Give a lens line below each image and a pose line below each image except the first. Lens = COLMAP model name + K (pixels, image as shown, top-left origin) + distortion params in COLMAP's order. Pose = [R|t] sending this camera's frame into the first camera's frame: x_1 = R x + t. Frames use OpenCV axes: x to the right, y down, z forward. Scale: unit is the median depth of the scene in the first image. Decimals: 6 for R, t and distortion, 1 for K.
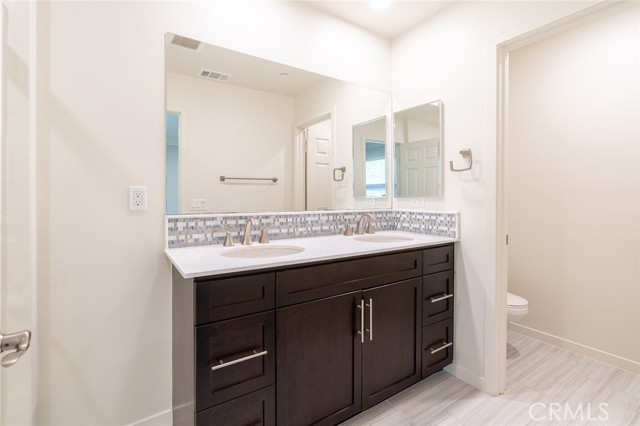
lens RADIAL K [[293.6, 0, 318.2], [0, 293.6, 213.9], [0, 0, 1]] dist [-0.067033, 0.025404]
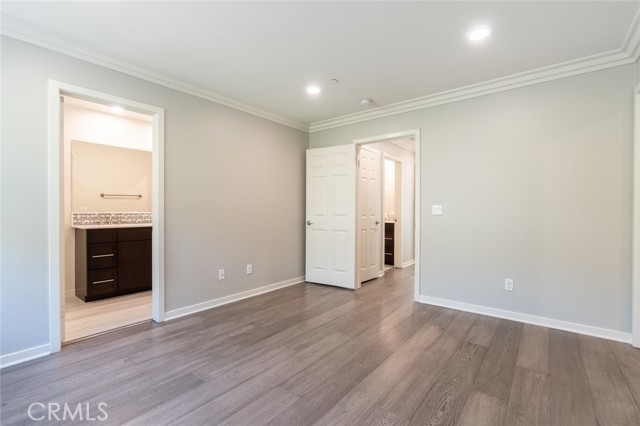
lens RADIAL K [[293.6, 0, 318.2], [0, 293.6, 213.9], [0, 0, 1]] dist [-0.067033, 0.025404]
pose [[0.951580, -0.006067, 0.307341, 0.571949], [0.019236, 0.999021, -0.039837, 0.120346], [-0.306798, 0.043820, 0.950765, -1.516115]]
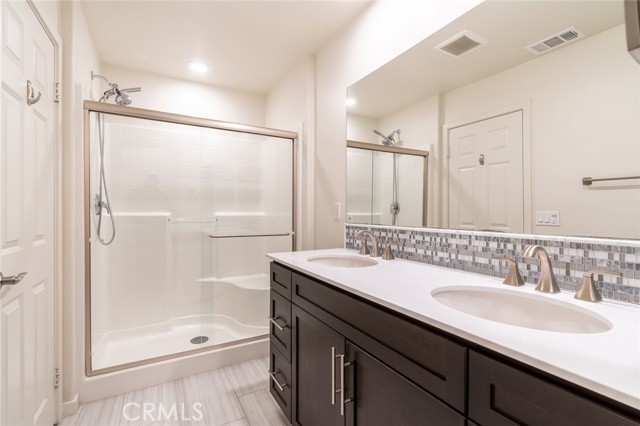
lens RADIAL K [[290.7, 0, 326.1], [0, 290.7, 211.6], [0, 0, 1]] dist [-0.001706, -0.000042]
pose [[-0.051606, -0.000200, -0.998668, 0.652334], [-0.052643, 0.998610, 0.002521, -0.037408], [0.997279, 0.052703, -0.051544, 0.749294]]
